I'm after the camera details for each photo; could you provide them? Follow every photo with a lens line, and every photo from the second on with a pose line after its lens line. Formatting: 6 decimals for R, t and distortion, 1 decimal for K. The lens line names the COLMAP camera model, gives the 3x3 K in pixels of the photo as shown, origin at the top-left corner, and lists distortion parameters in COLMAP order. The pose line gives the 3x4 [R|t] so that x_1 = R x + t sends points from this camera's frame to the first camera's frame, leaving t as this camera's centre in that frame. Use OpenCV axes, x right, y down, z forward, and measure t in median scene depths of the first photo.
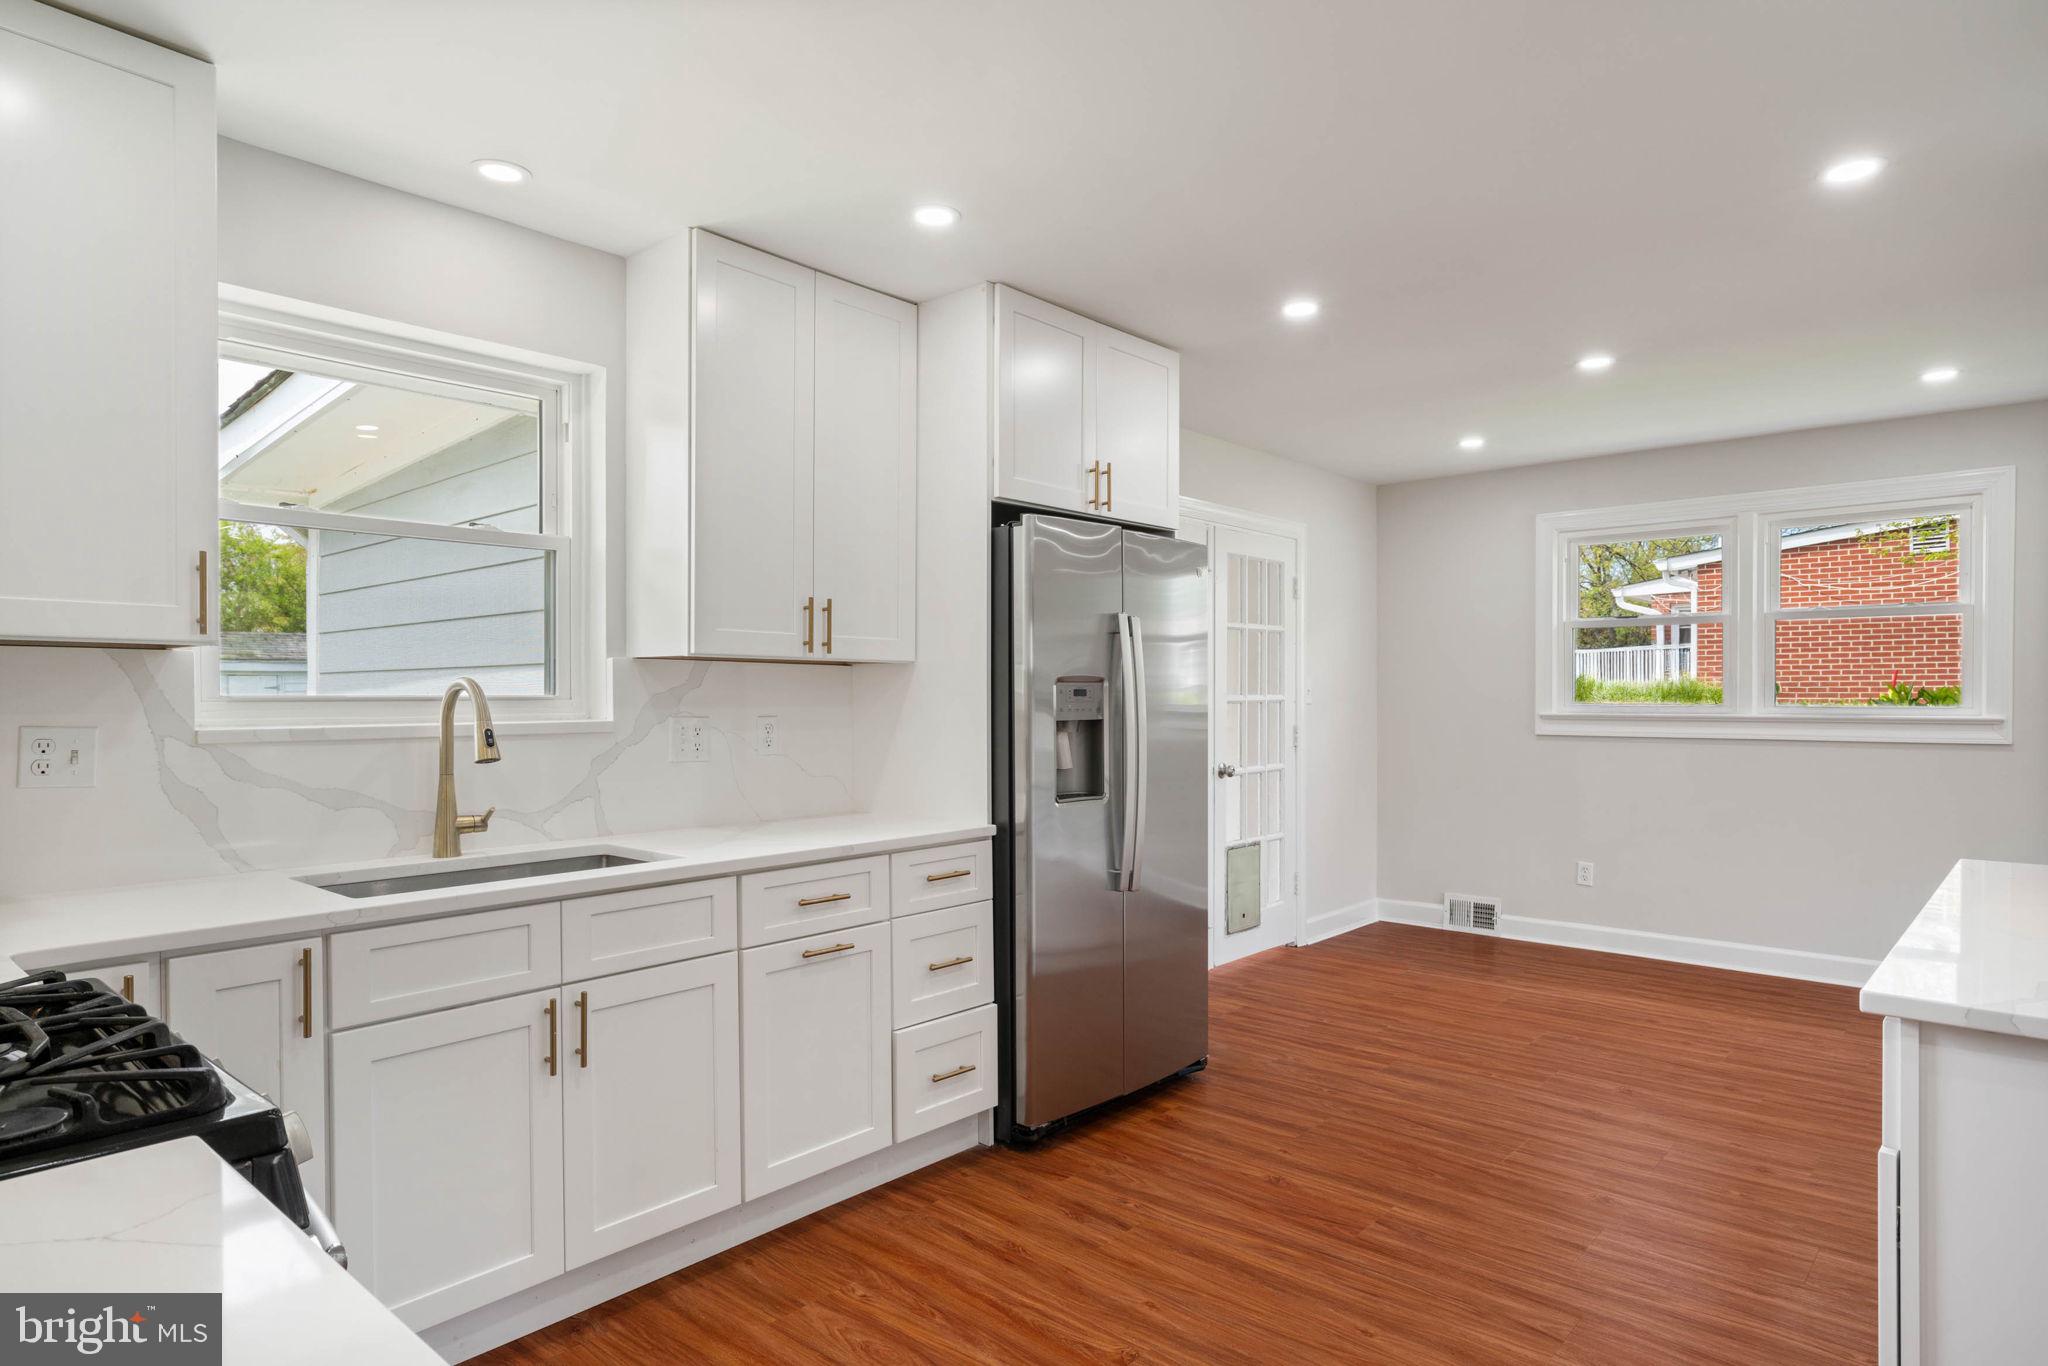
lens RADIAL K [[1149.6, 0, 1023.4], [0, 1149.6, 698.1], [0, 0, 1]] dist [0.000550, 0.000841]
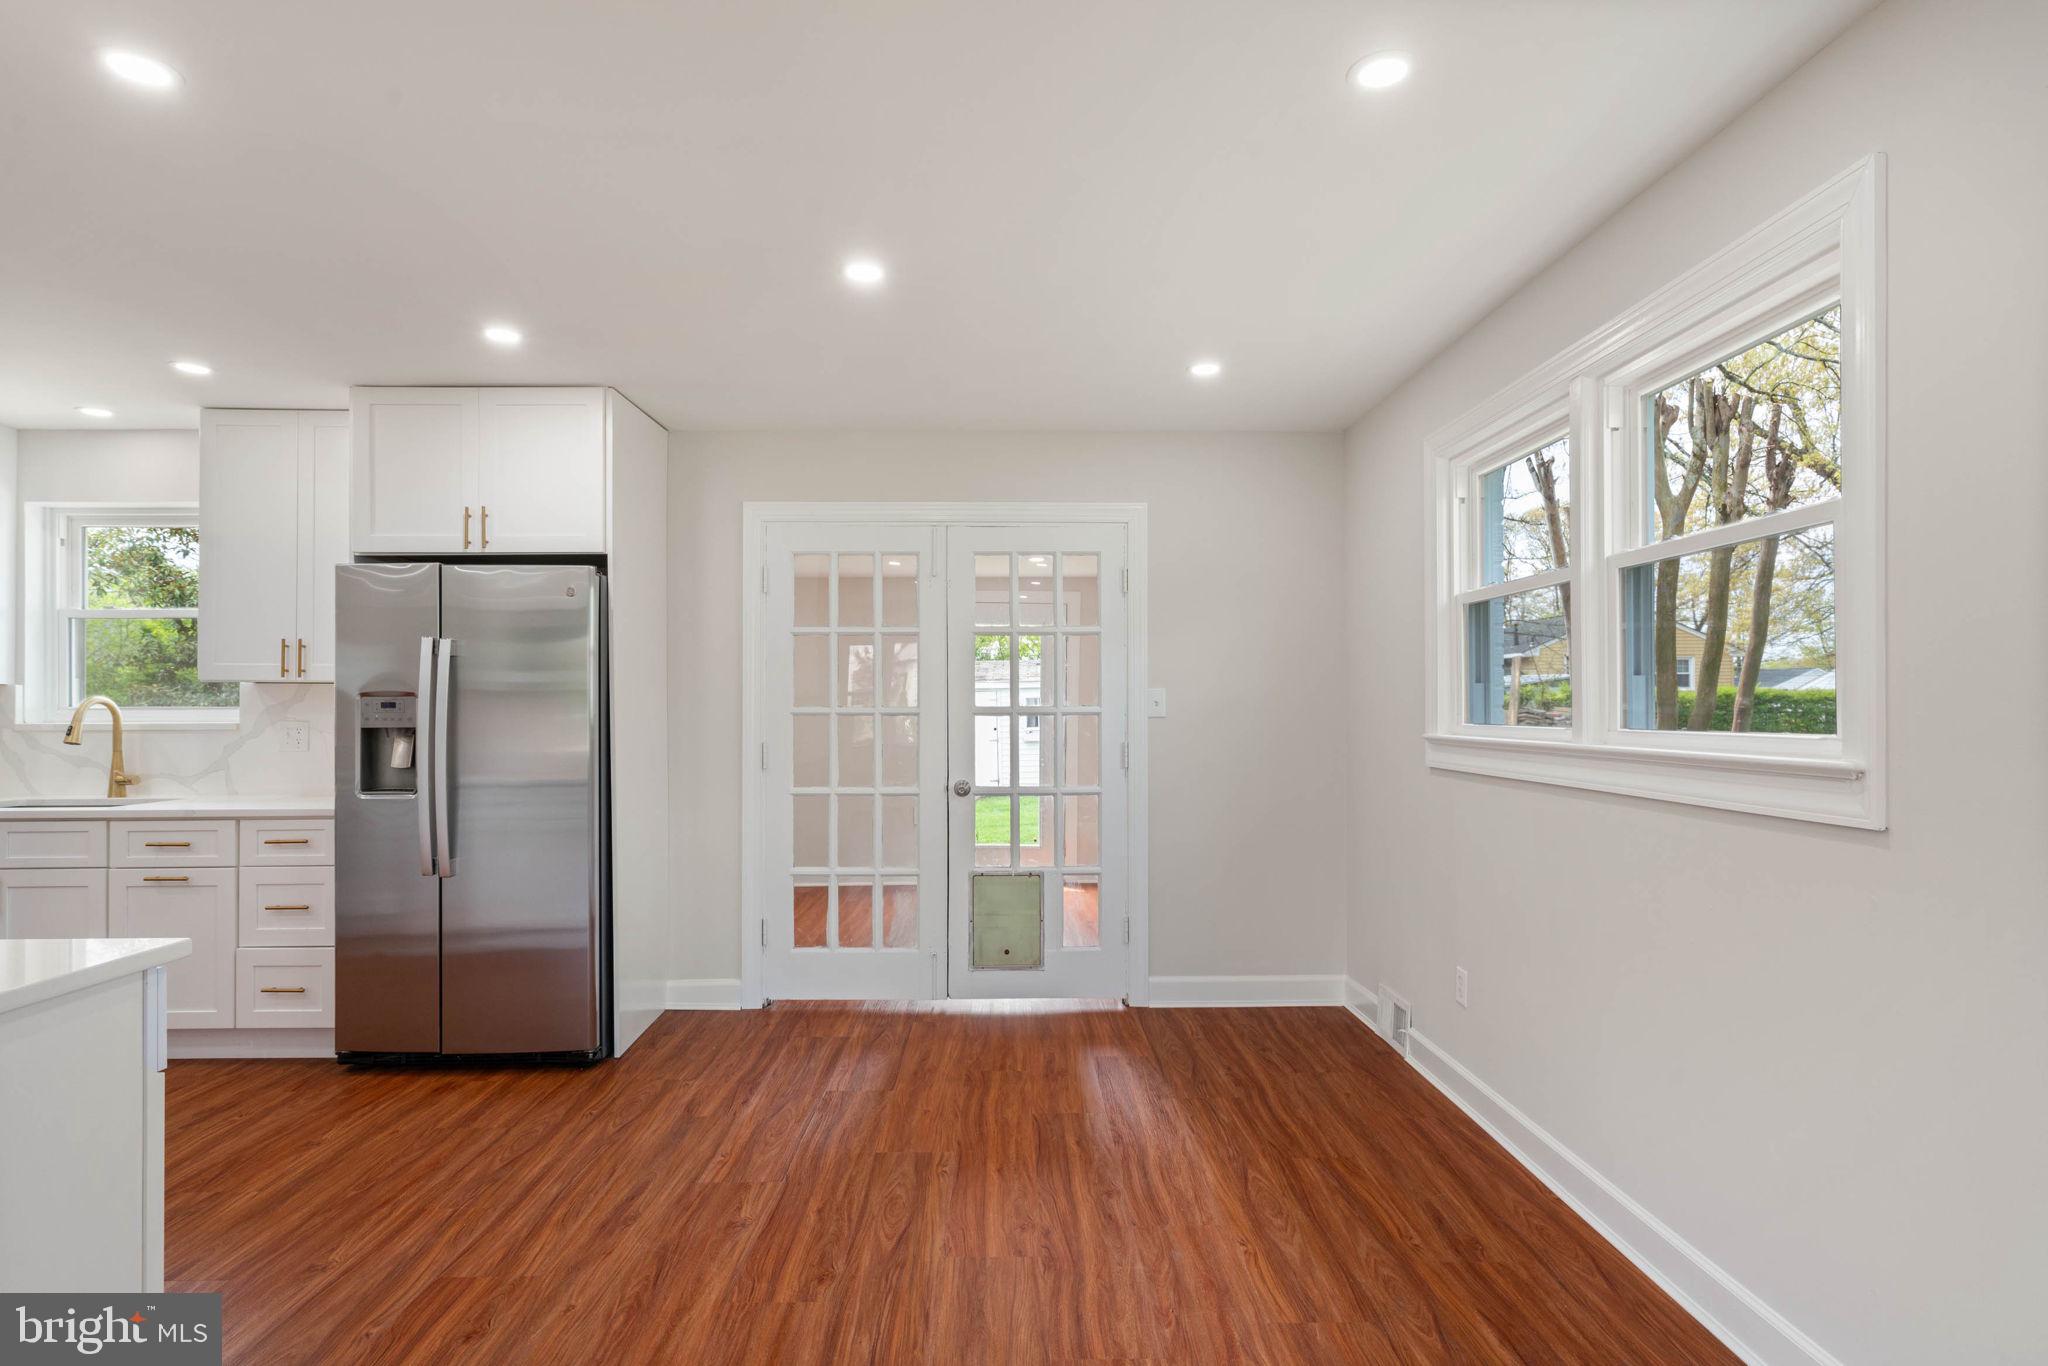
lens RADIAL K [[1037.2, 0, 1025.5], [0, 1037.2, 695.3], [0, 0, 1]] dist [0.001494, 0.000621]
pose [[0.681708, -0.006145, -0.731598, 1.371157], [-0.002953, 0.999933, -0.011151, -0.005313], [0.731618, 0.009762, 0.681645, 0.782579]]
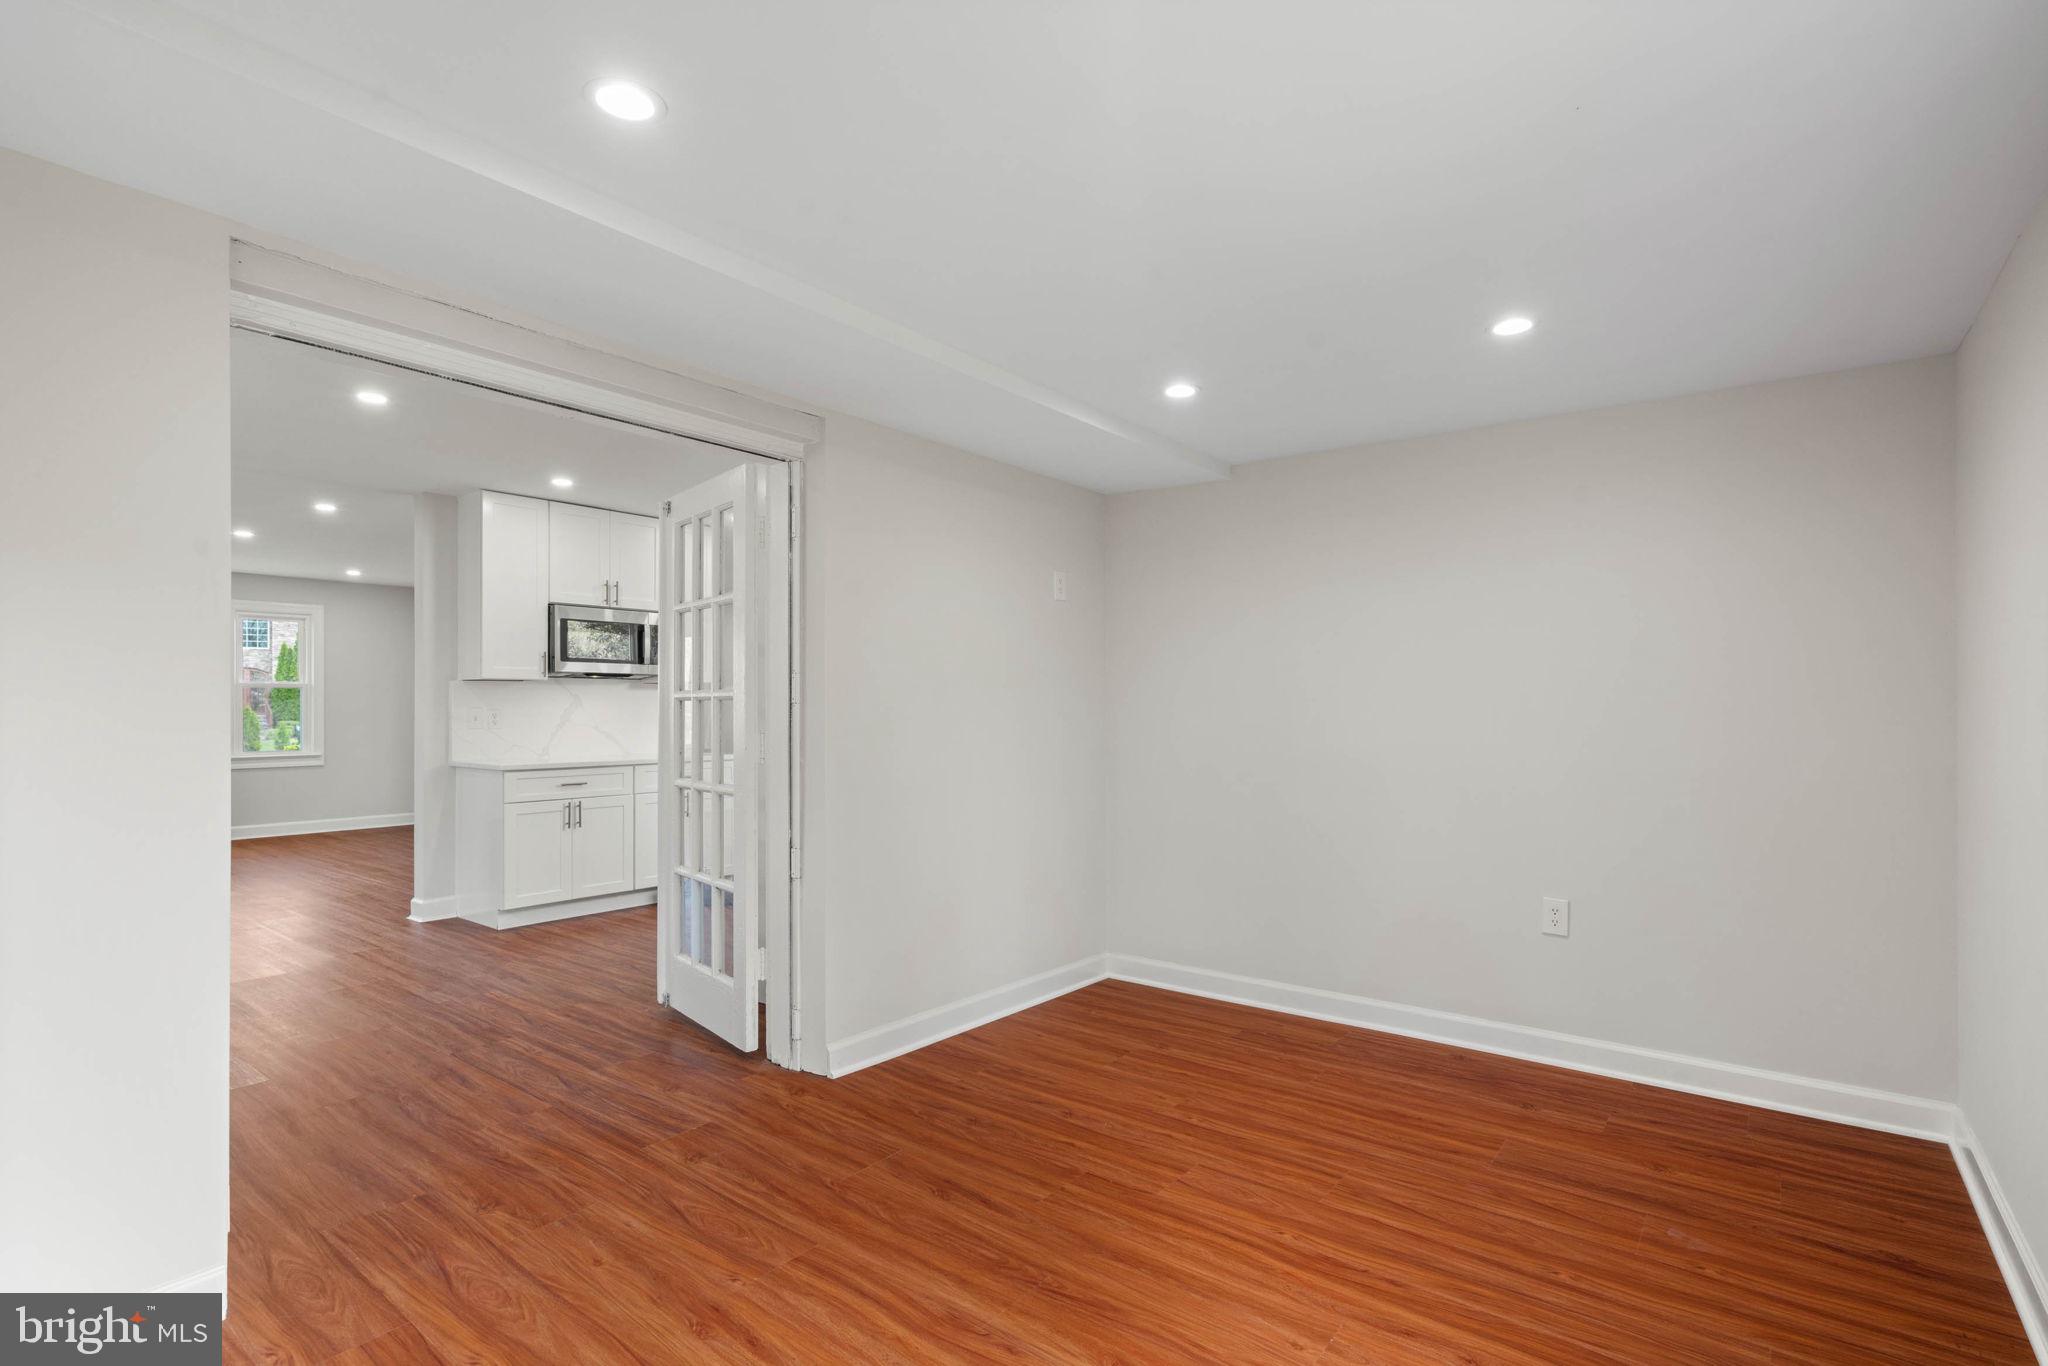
lens RADIAL K [[1037.2, 0, 1025.5], [0, 1037.2, 695.3], [0, 0, 1]] dist [0.001494, 0.000621]
pose [[-0.998803, 0.003584, -0.048781, -0.114823], [0.003382, 0.999985, 0.004230, 0.001056], [0.048795, 0.004060, -0.998801, 2.614193]]
